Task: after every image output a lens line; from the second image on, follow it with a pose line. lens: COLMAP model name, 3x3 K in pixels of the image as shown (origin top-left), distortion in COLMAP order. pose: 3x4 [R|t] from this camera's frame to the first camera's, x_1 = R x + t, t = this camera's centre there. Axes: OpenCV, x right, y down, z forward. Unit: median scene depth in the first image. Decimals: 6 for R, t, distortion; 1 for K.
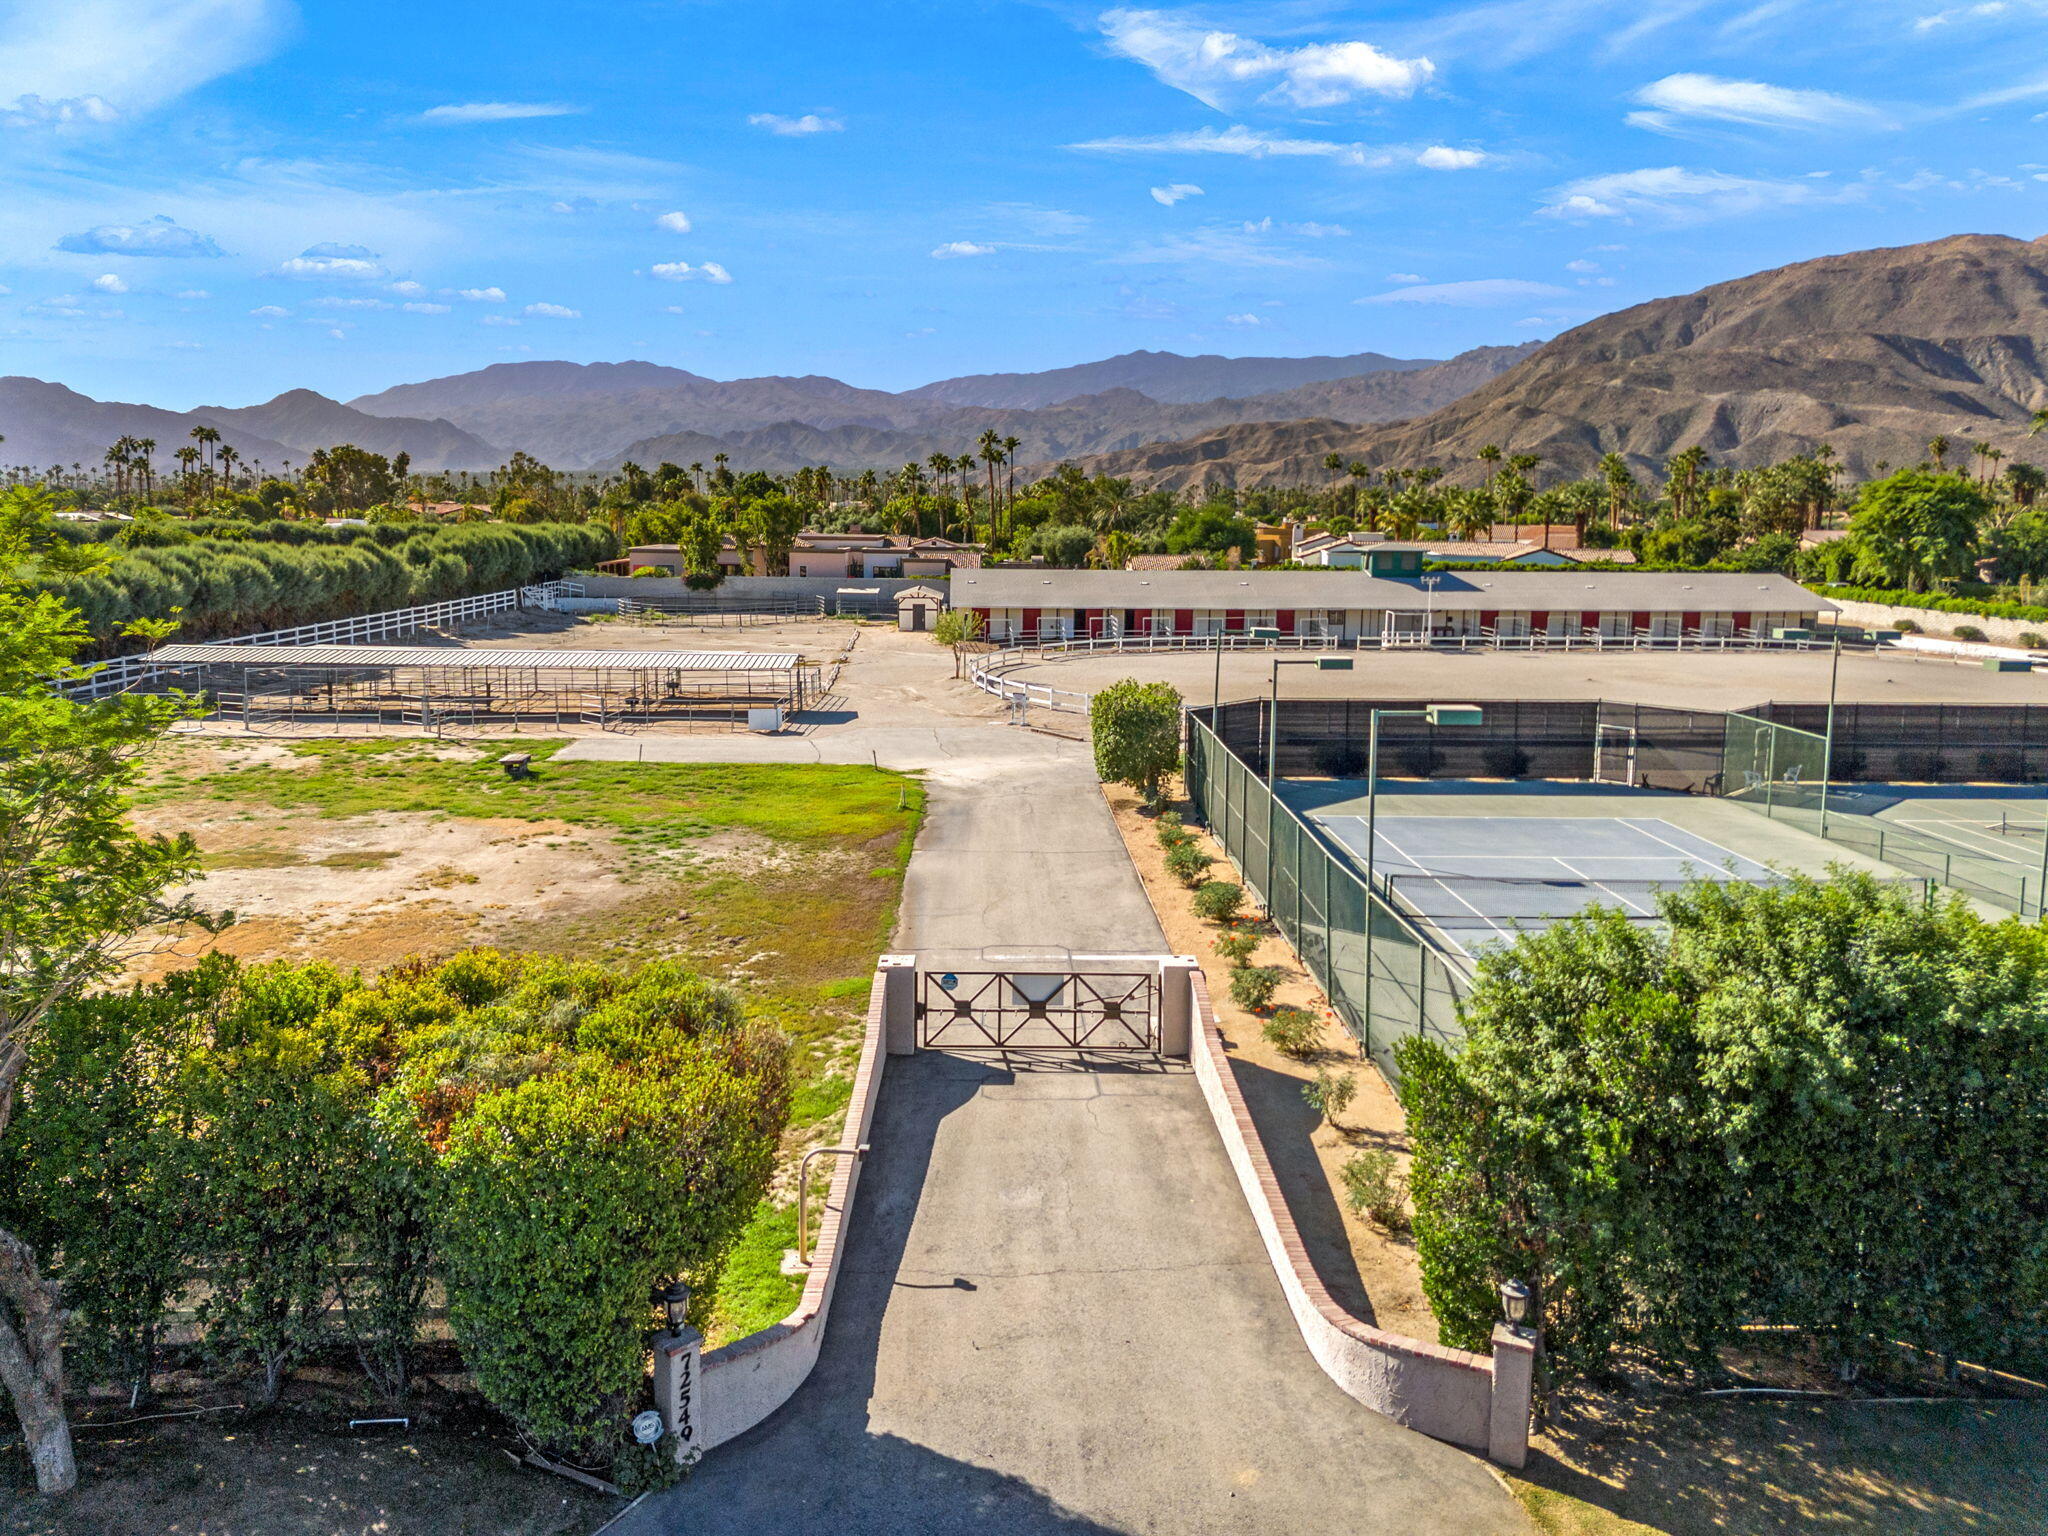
lens RADIAL K [[1441.6, 0, 1029.6], [0, 1441.6, 687.7], [0, 0, 1]] dist [0.071222, -0.065055]
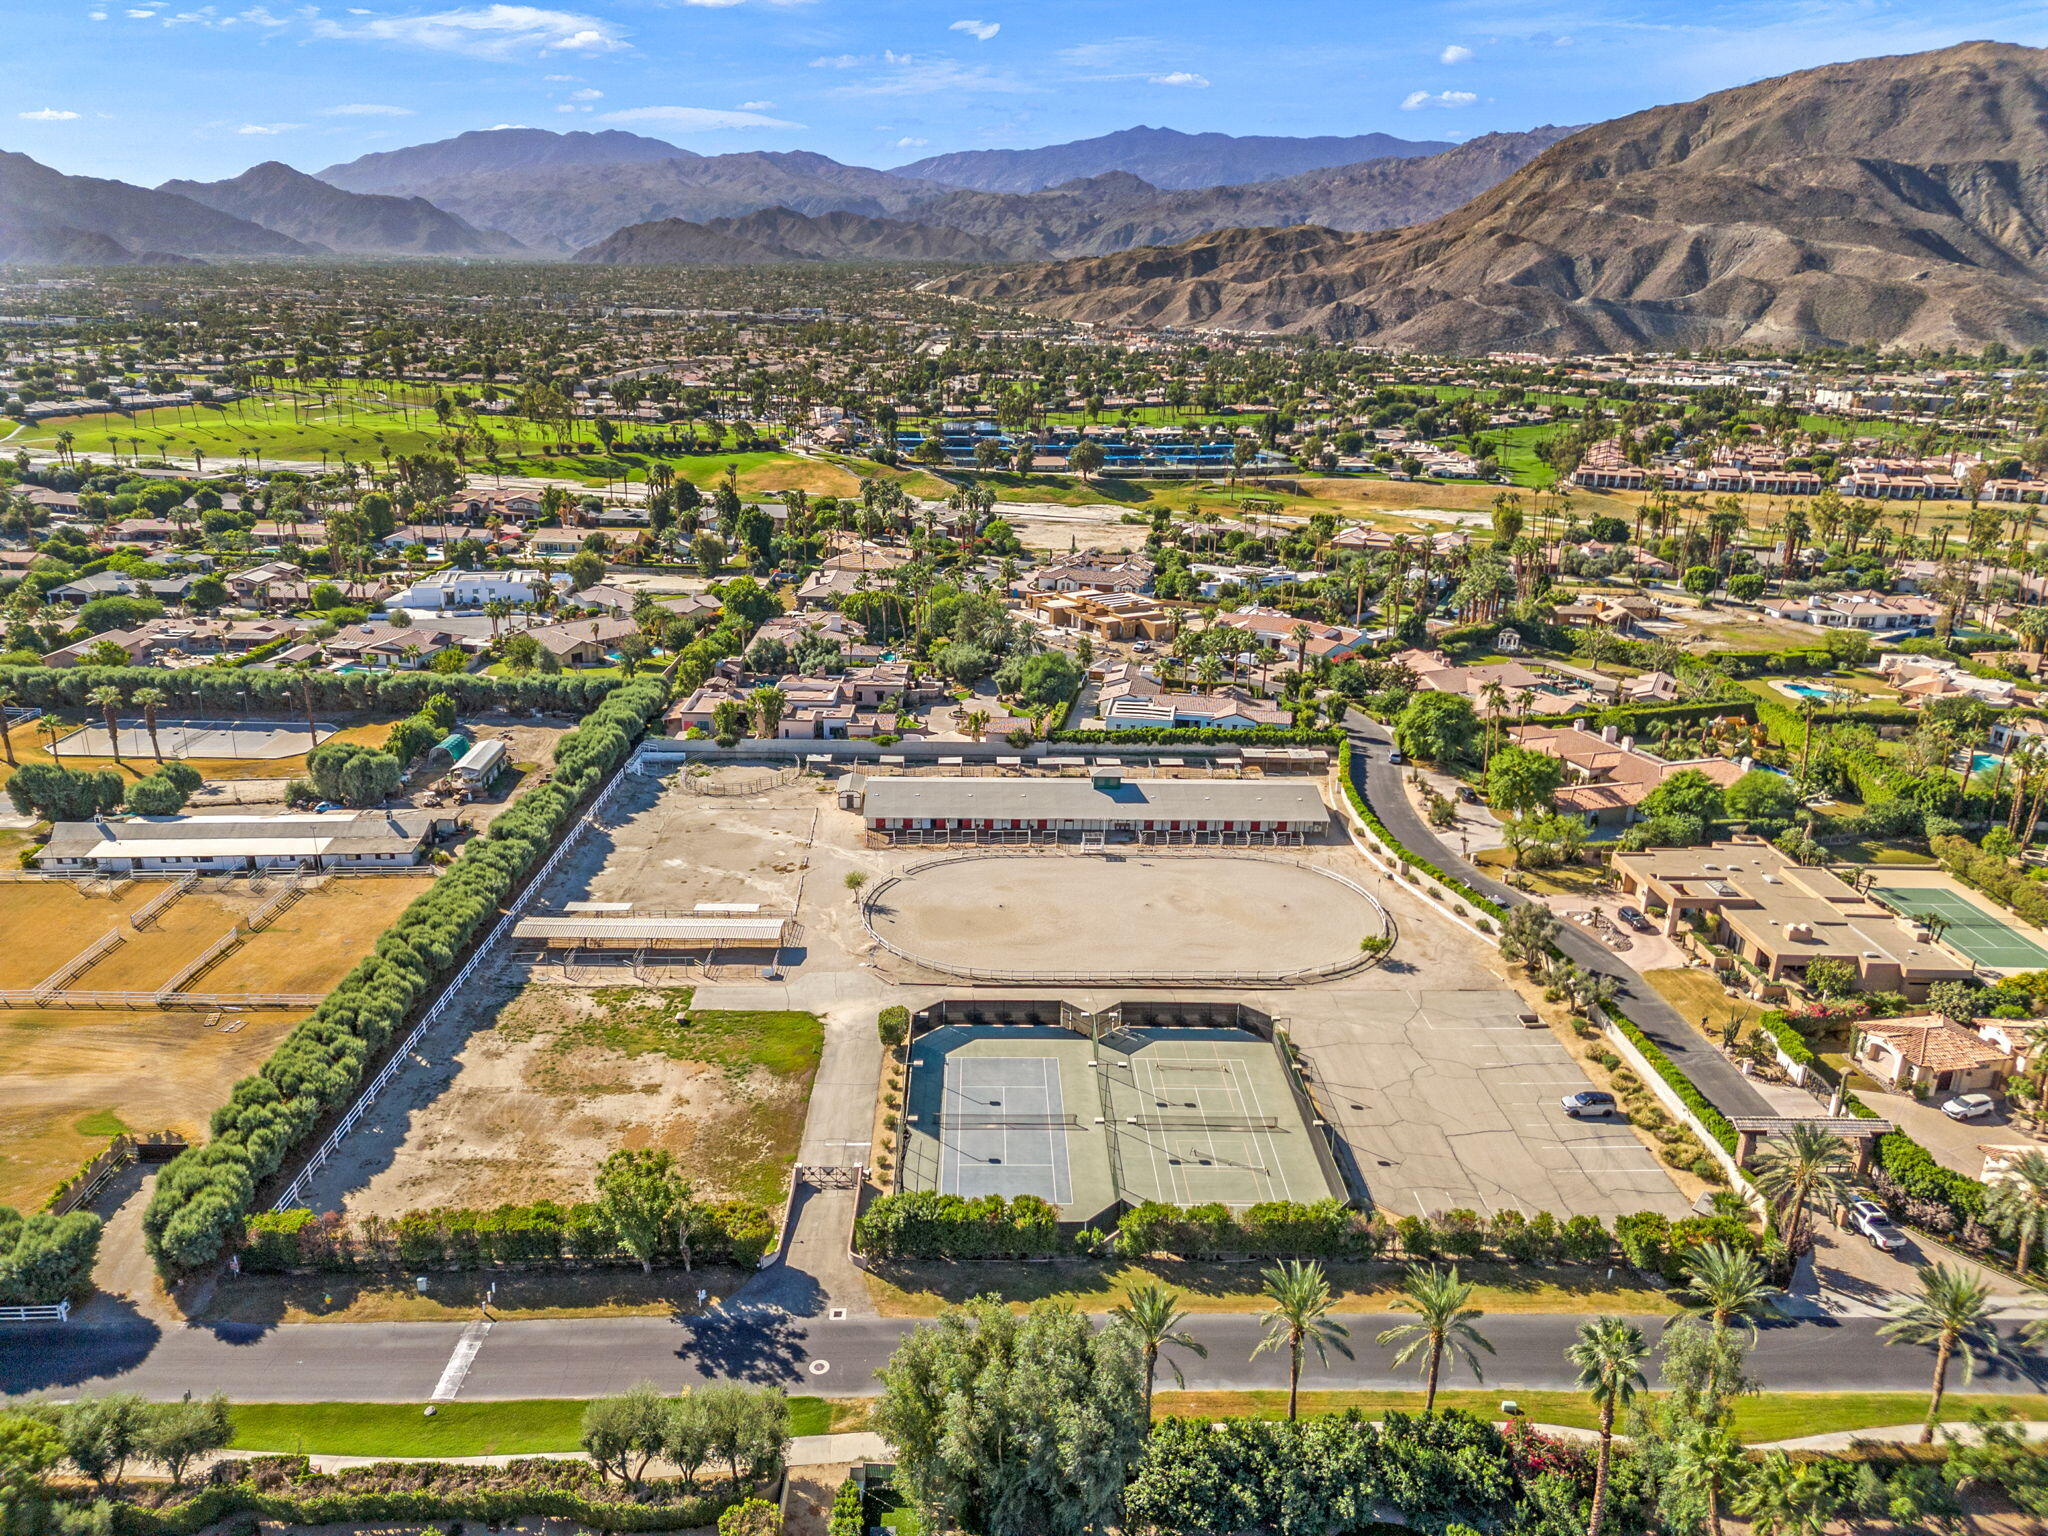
lens RADIAL K [[1396.0, 0, 1024.0], [0, 1396.0, 768.0], [0, 0, 1]] dist [0.059605, -0.036008]
pose [[0.999919, 0.011938, 0.004506, 0.008578], [-0.012595, 0.980045, 0.198376, -0.028137], [-0.002048, -0.198416, 0.980116, -0.045705]]
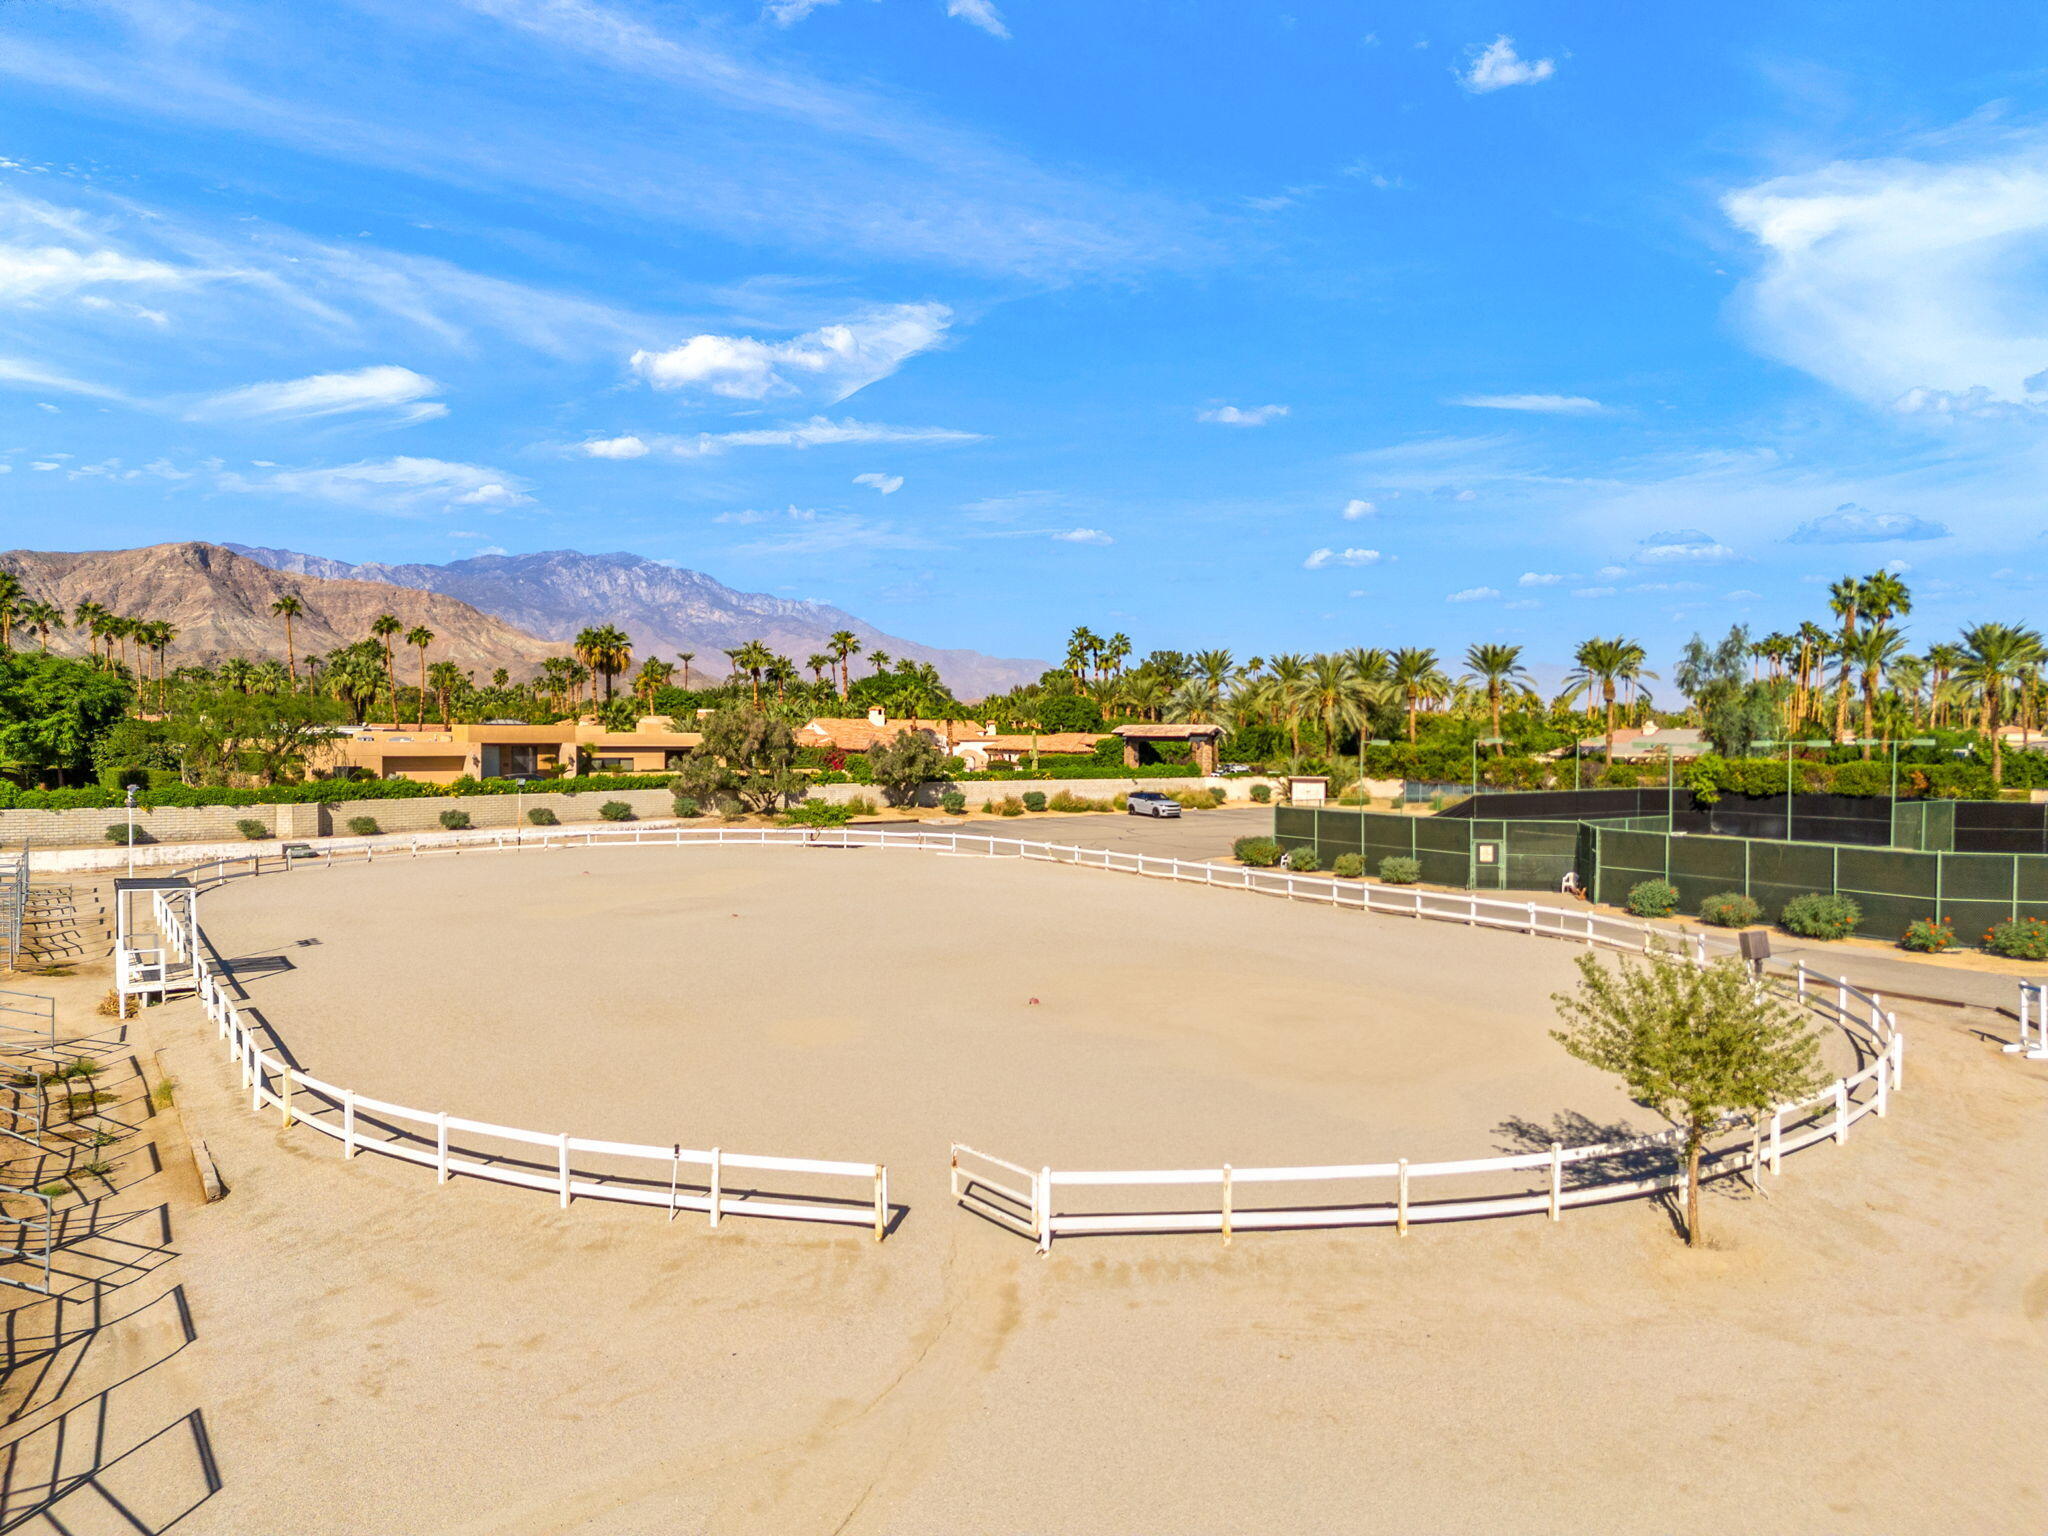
lens RADIAL K [[1428.0, 0, 1024.0], [0, 1428.0, 768.0], [0, 0, 1]] dist [0.070759, -0.067848]
pose [[-0.513767, -0.038592, 0.857061, -0.008587], [0.094219, 0.990407, 0.101076, -0.005326], [-0.852741, 0.132681, -0.505202, 0.054101]]
